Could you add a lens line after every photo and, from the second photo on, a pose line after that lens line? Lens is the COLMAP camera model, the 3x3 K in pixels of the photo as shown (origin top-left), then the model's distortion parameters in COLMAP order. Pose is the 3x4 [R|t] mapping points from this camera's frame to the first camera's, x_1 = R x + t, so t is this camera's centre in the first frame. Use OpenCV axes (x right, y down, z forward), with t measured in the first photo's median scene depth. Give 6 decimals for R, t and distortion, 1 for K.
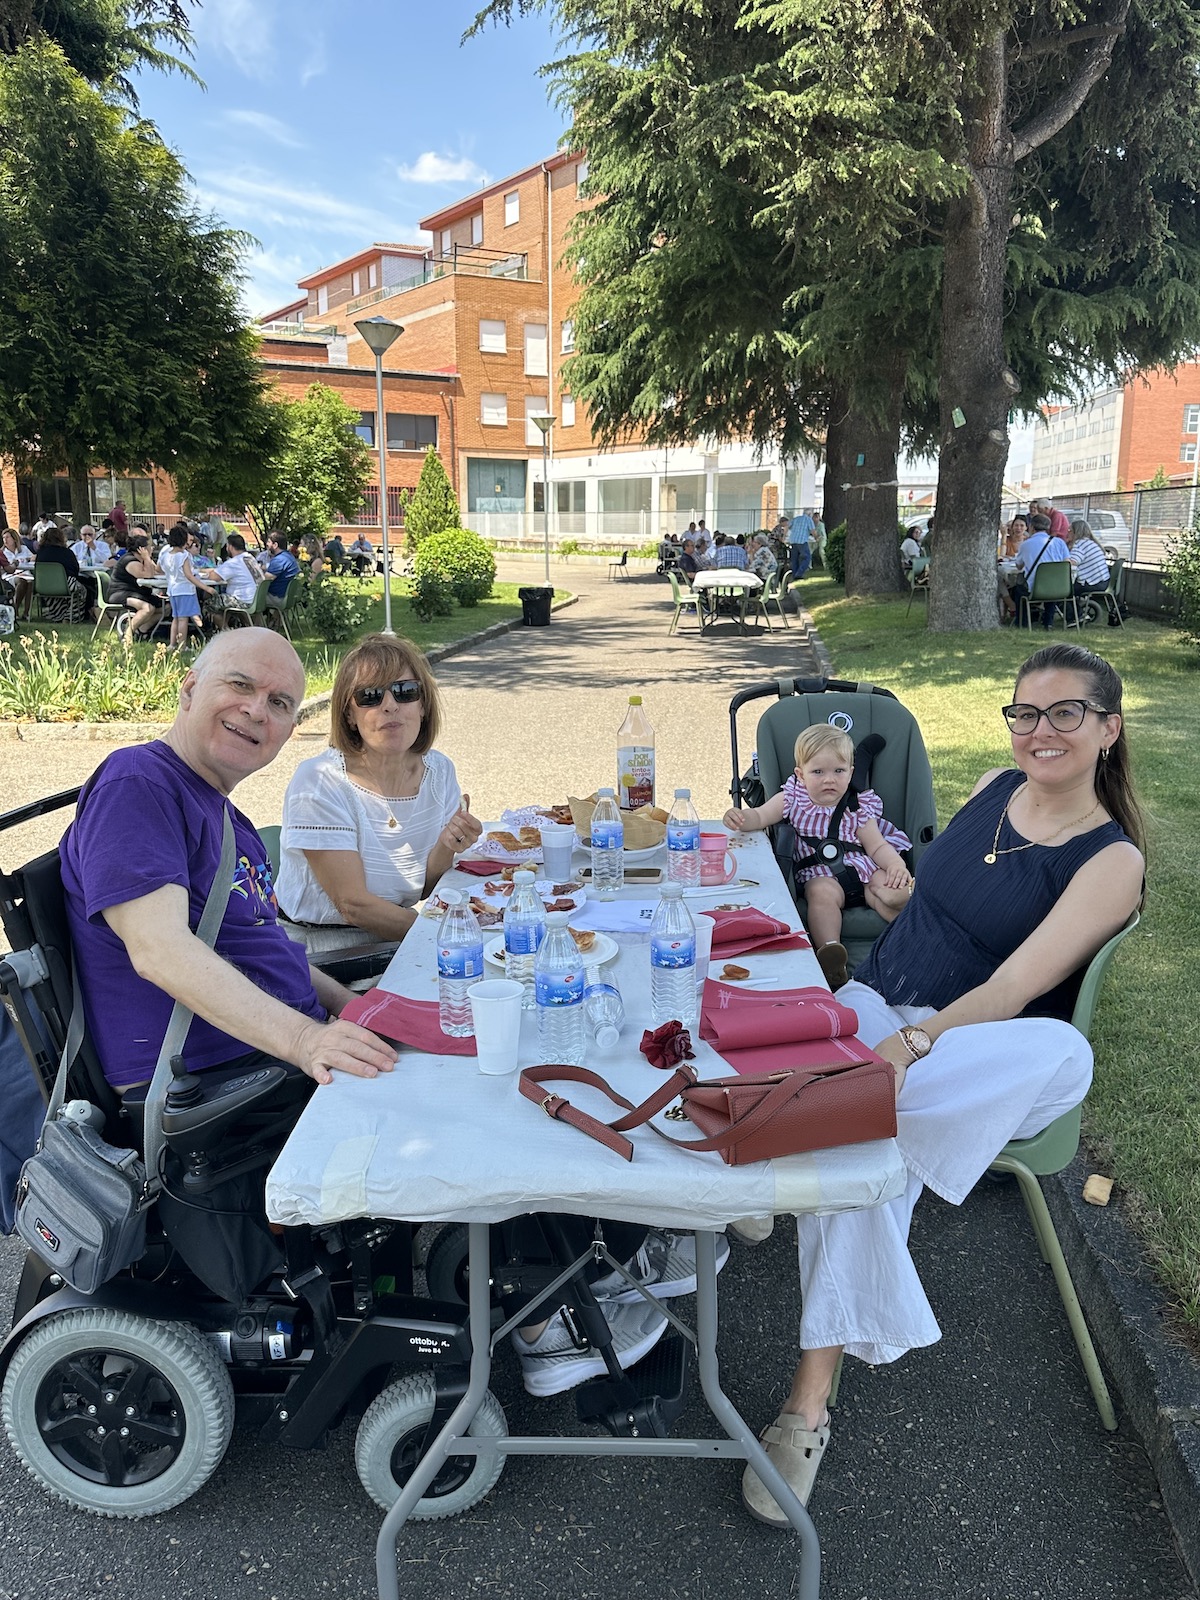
lens RADIAL K [[1303.7, 0, 599.7], [0, 1303.7, 800.4], [0, 0, 1]] dist [0.003869, 0.001313]
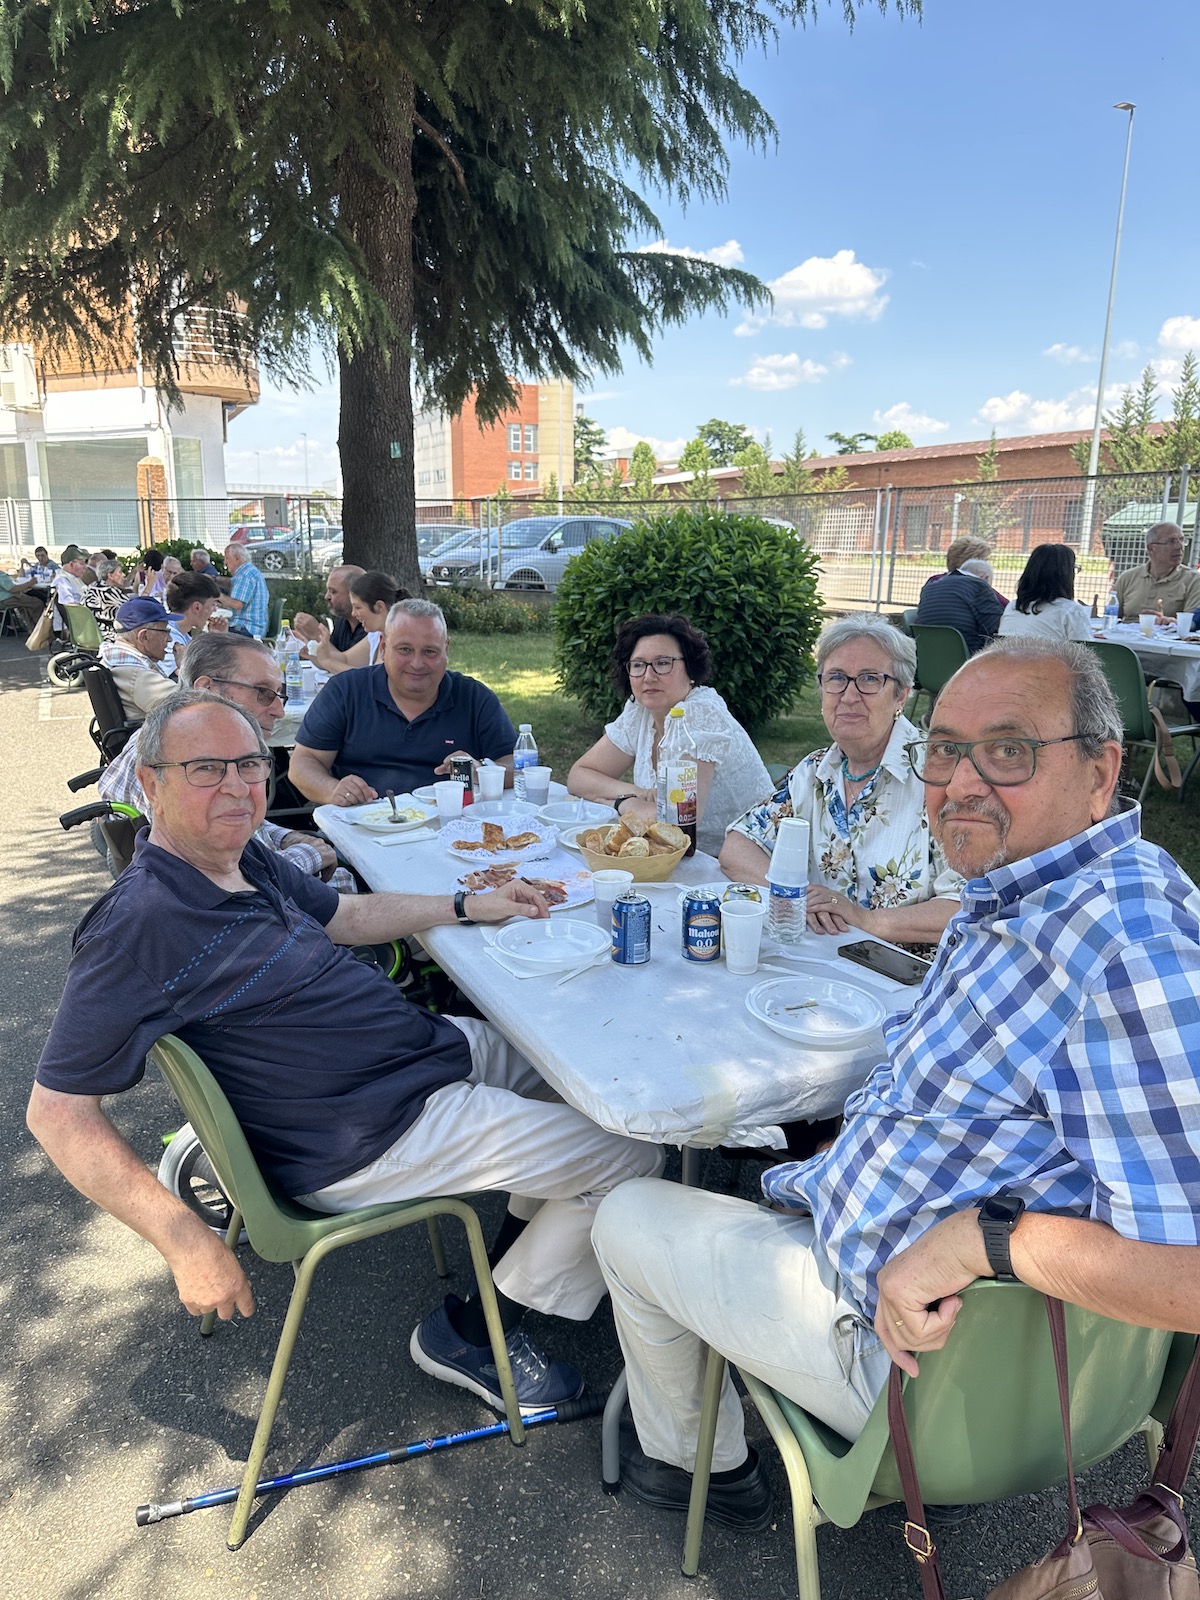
lens RADIAL K [[1120.2, 0, 599.2], [0, 1120.2, 802.7], [0, 0, 1]] dist [-0.001079, 0.000481]
pose [[0.844388, -0.112654, 0.523753, 0.010595], [0.101230, 0.993580, 0.050508, -0.054034], [-0.526081, 0.010372, 0.850371, 0.273572]]
